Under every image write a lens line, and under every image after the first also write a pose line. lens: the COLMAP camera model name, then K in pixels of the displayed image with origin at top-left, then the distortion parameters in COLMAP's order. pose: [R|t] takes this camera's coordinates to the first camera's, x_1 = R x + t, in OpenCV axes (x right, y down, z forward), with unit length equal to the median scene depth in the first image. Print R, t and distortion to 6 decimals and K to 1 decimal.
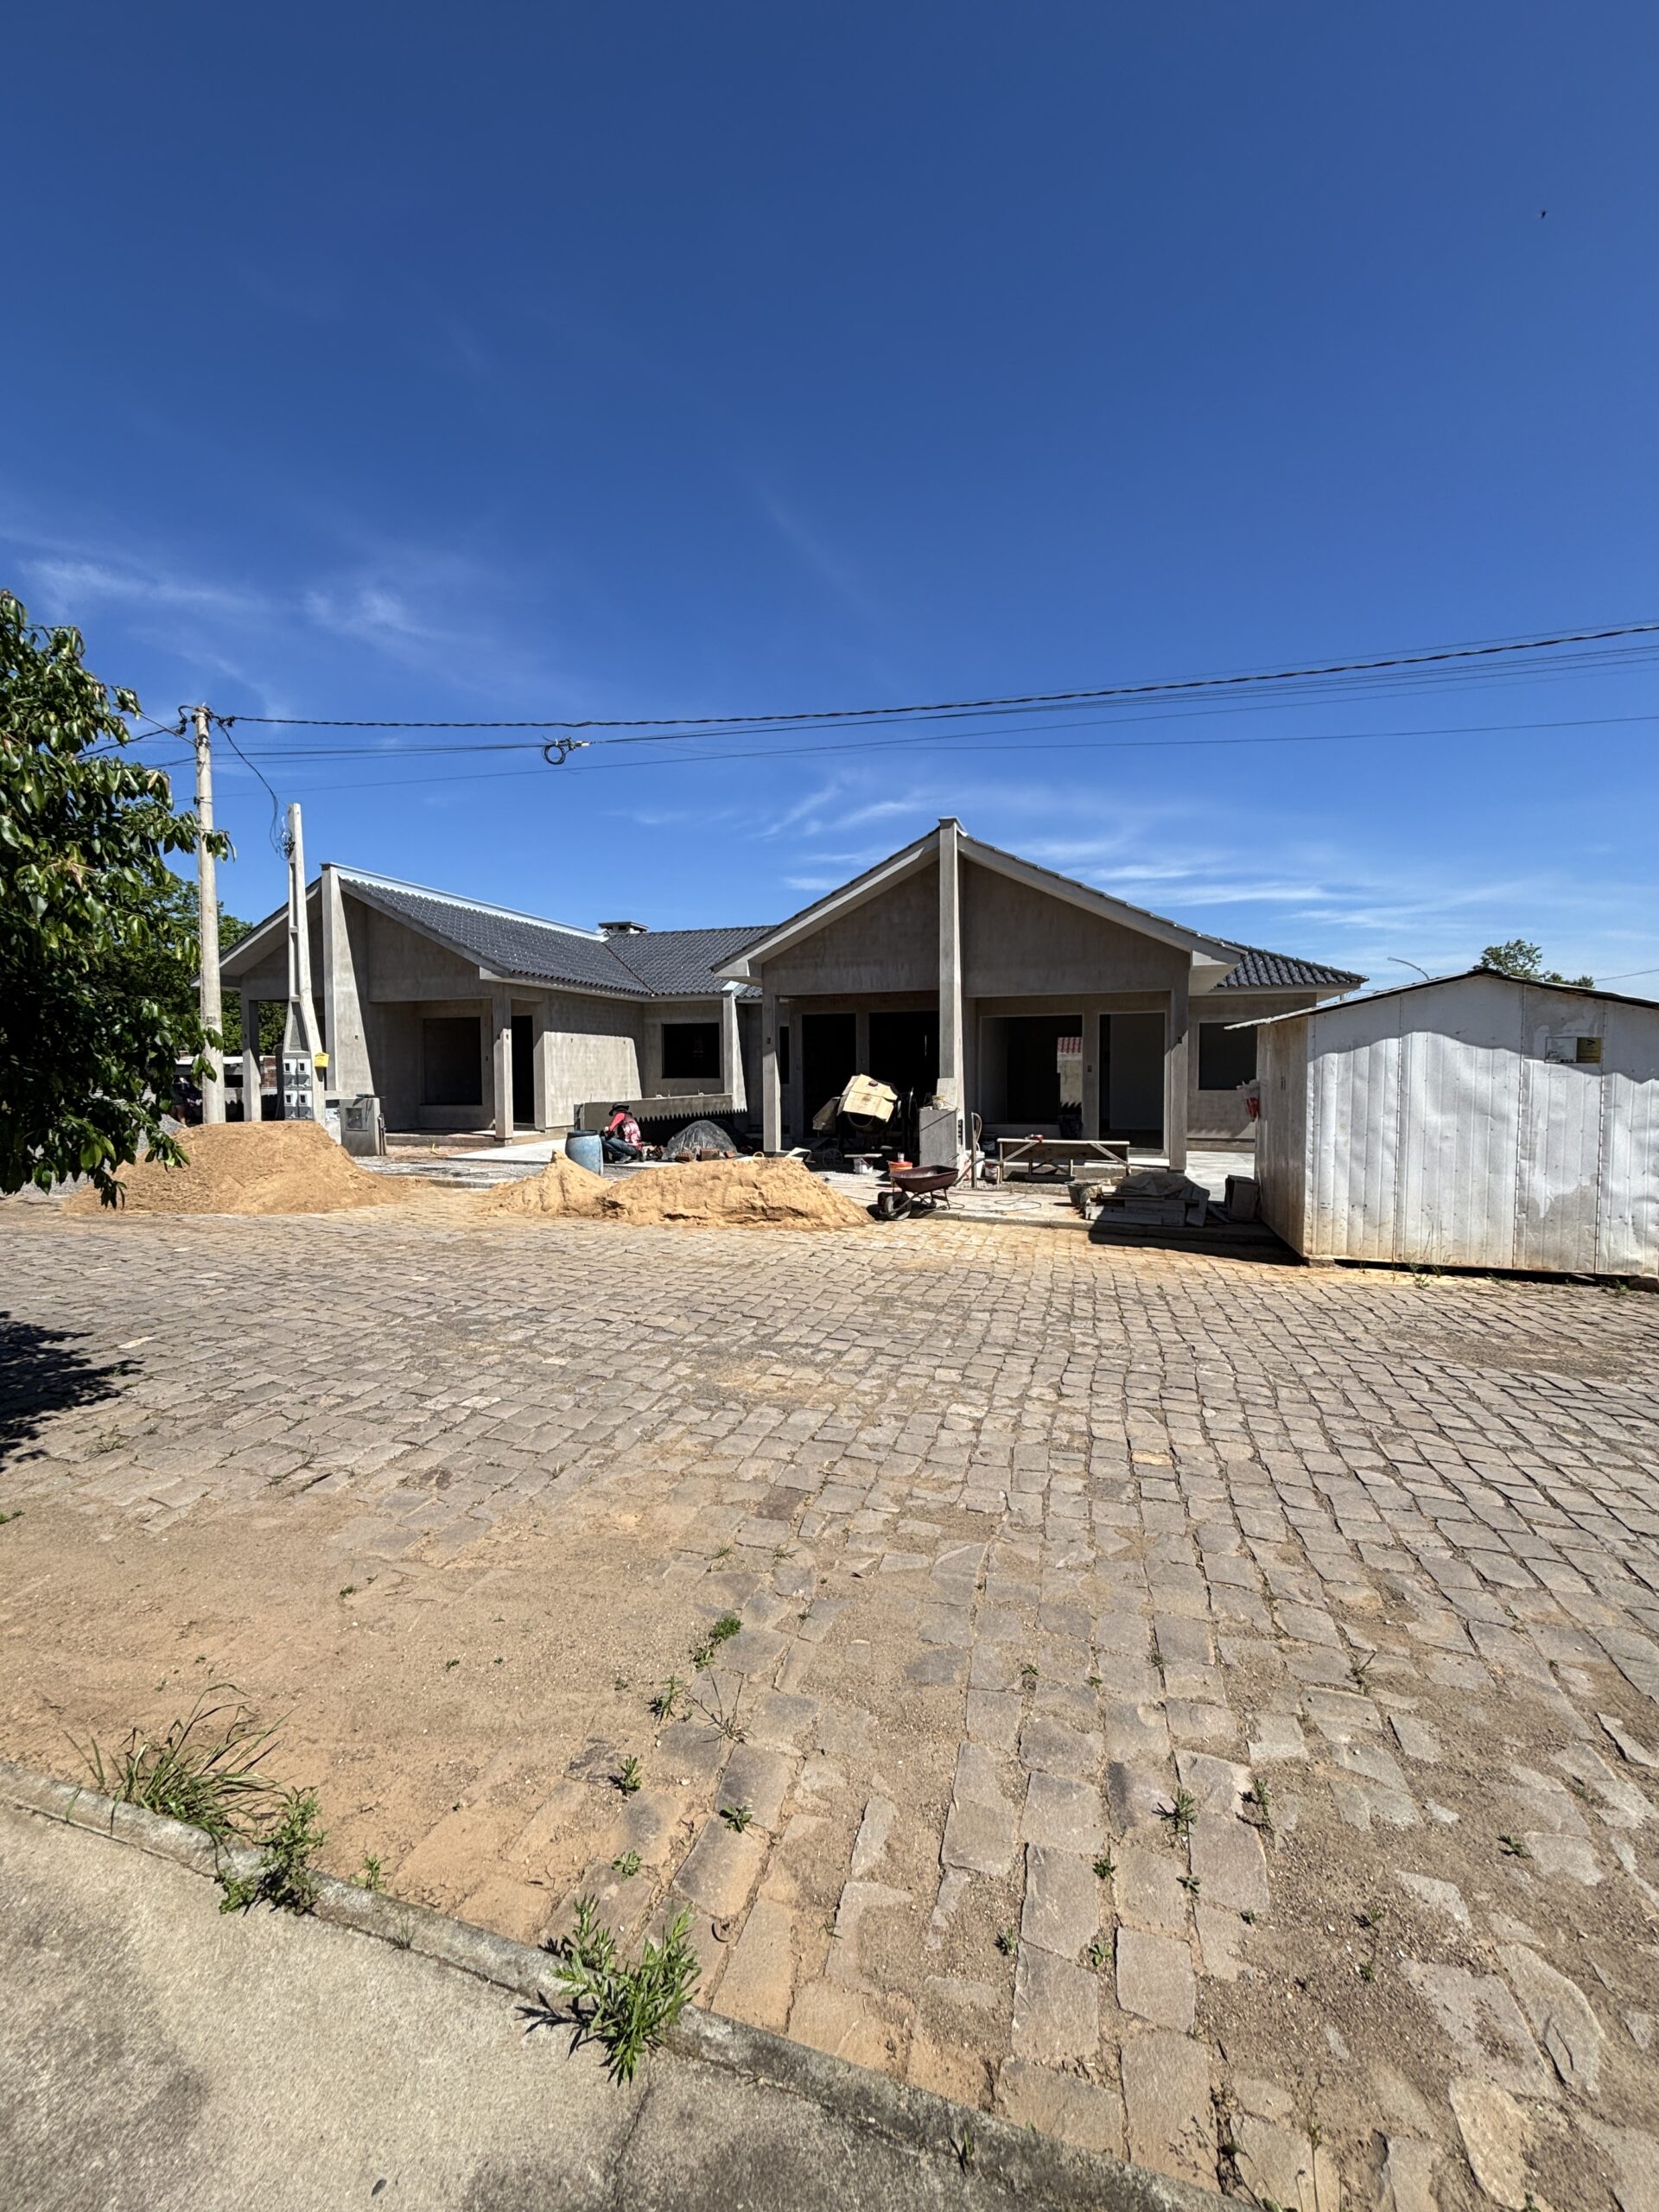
lens RADIAL K [[883.3, 0, 829.5], [0, 883.3, 1106.0], [0, 0, 1]] dist [-0.013227, -0.000328]
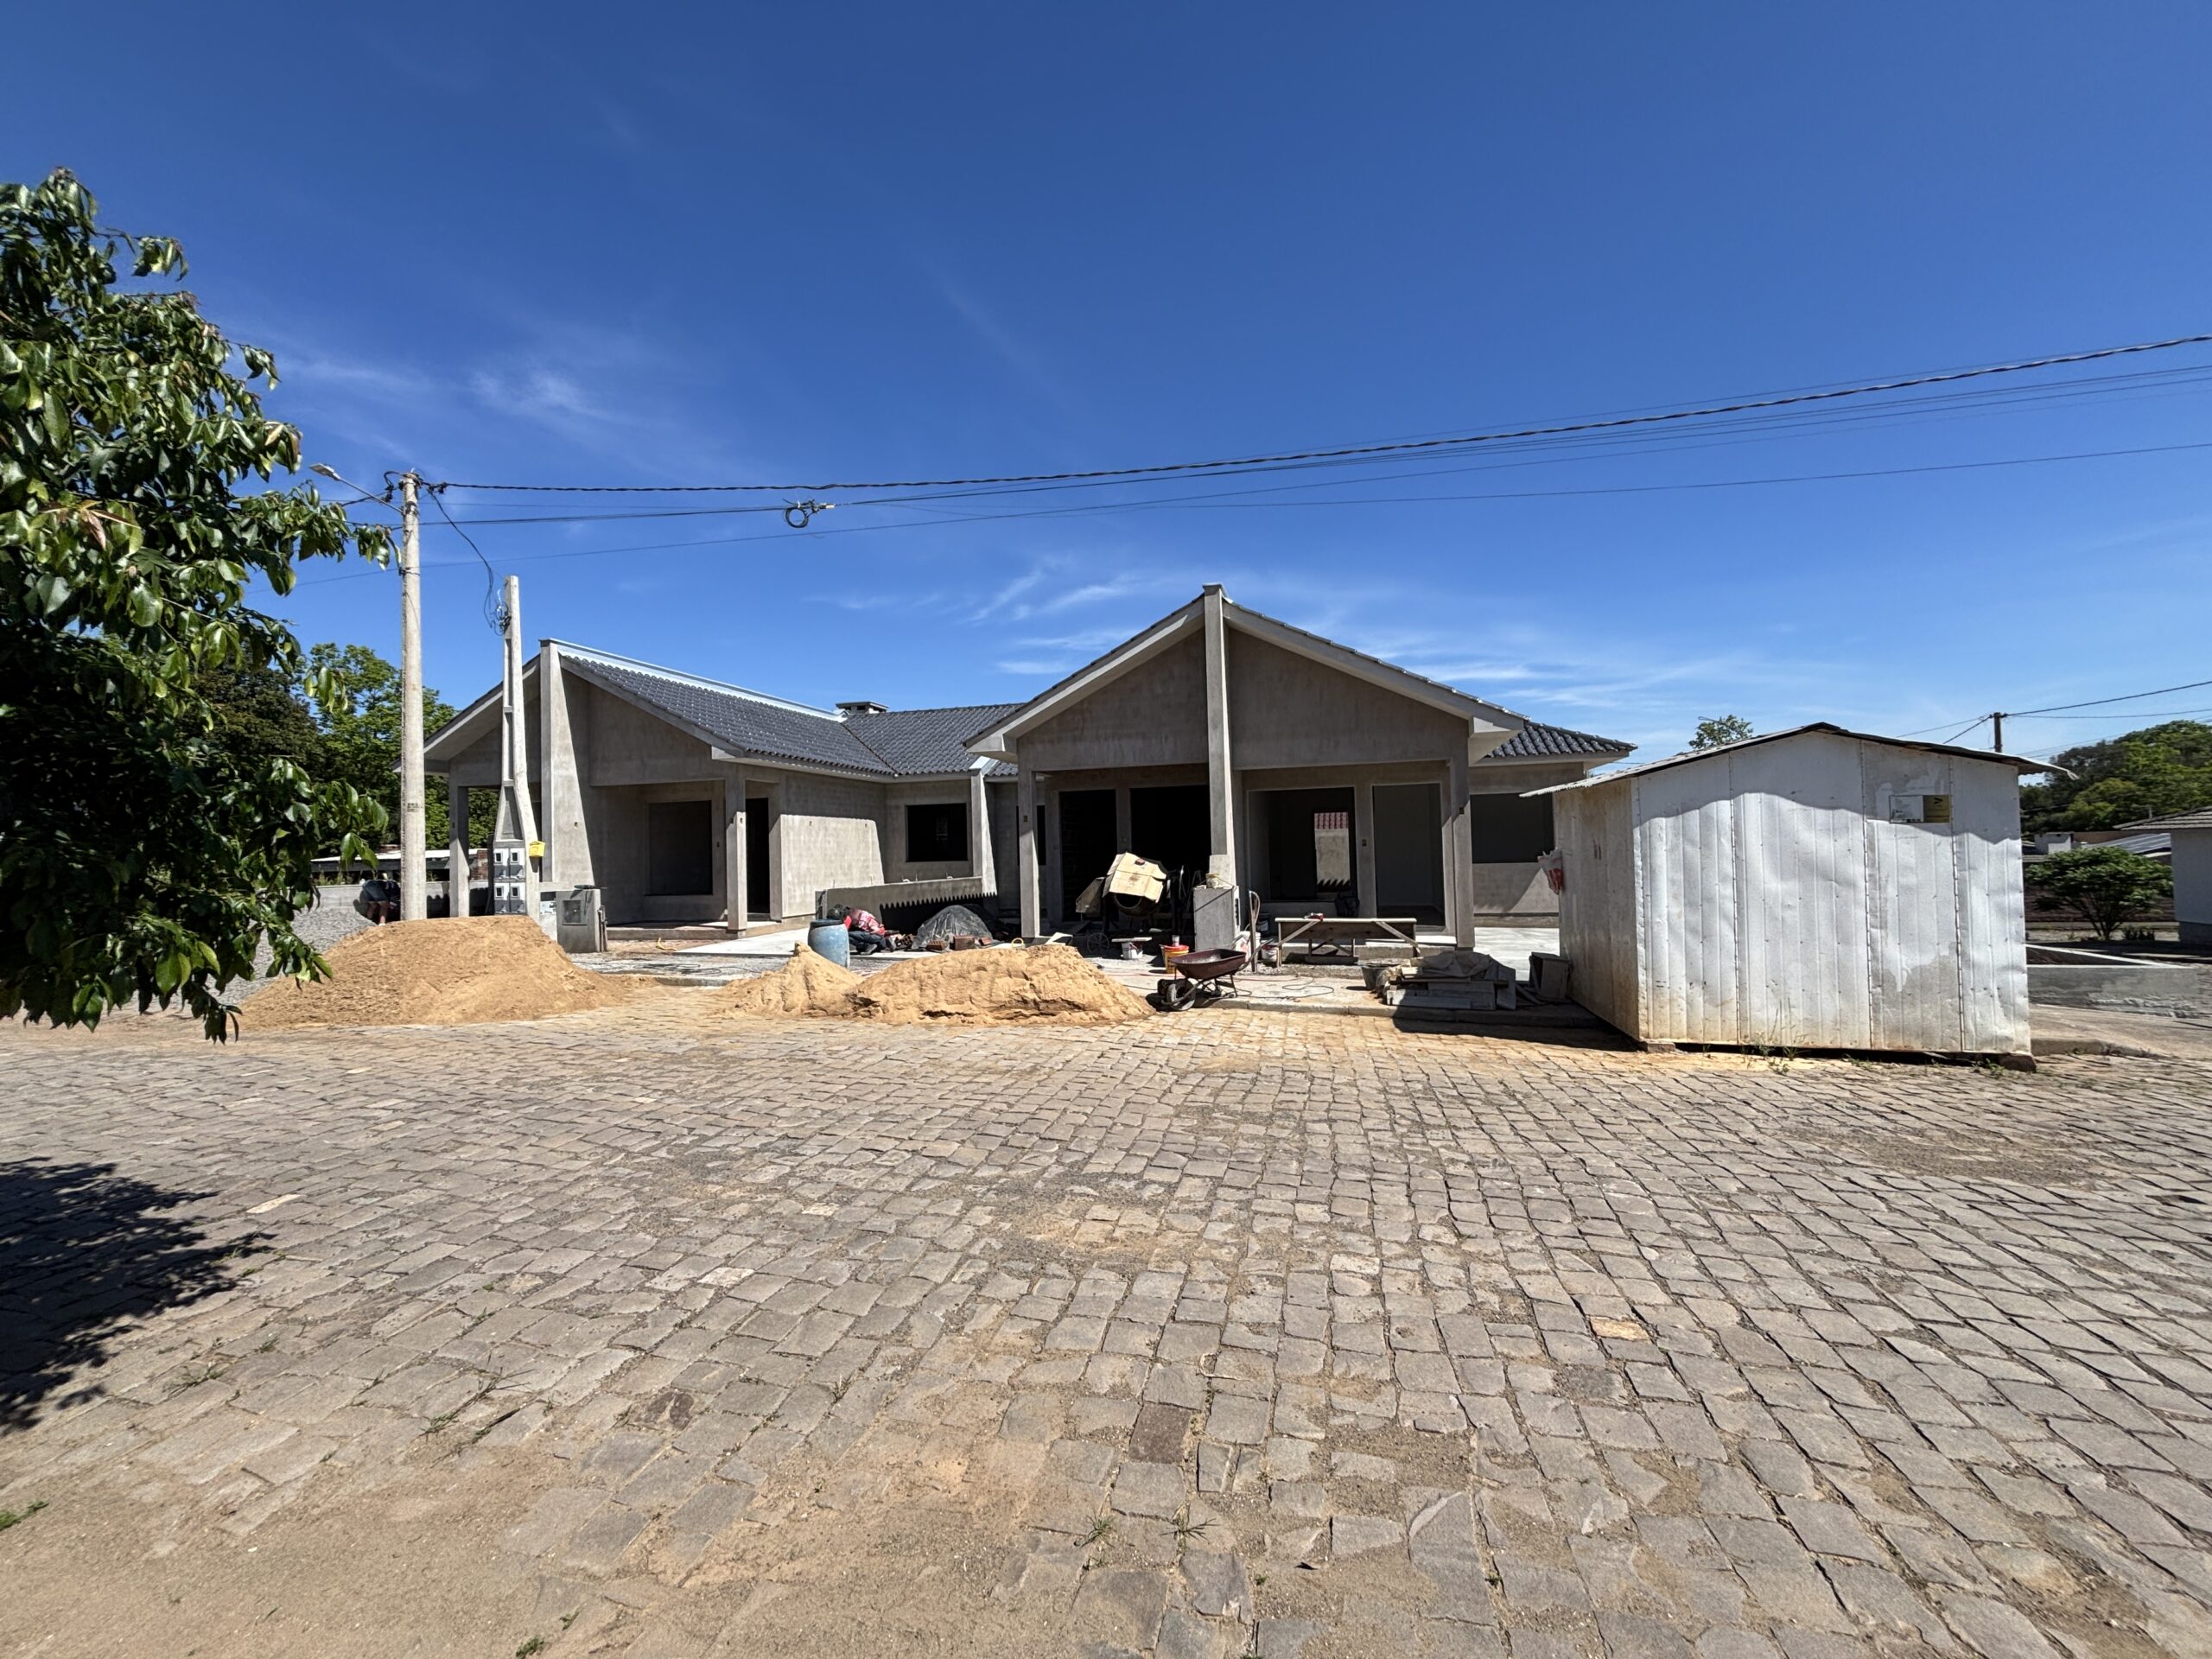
lens RADIAL K [[892.7, 0, 1114.5], [0, 892.7, 833.4], [0, 0, 1]] dist [-0.021702, 0.008204]
pose [[0.998478, -0.017299, 0.052359, -0.052200], [0.020485, 0.997931, -0.060949, 0.001576], [-0.051196, 0.061929, 0.996767, 0.105552]]
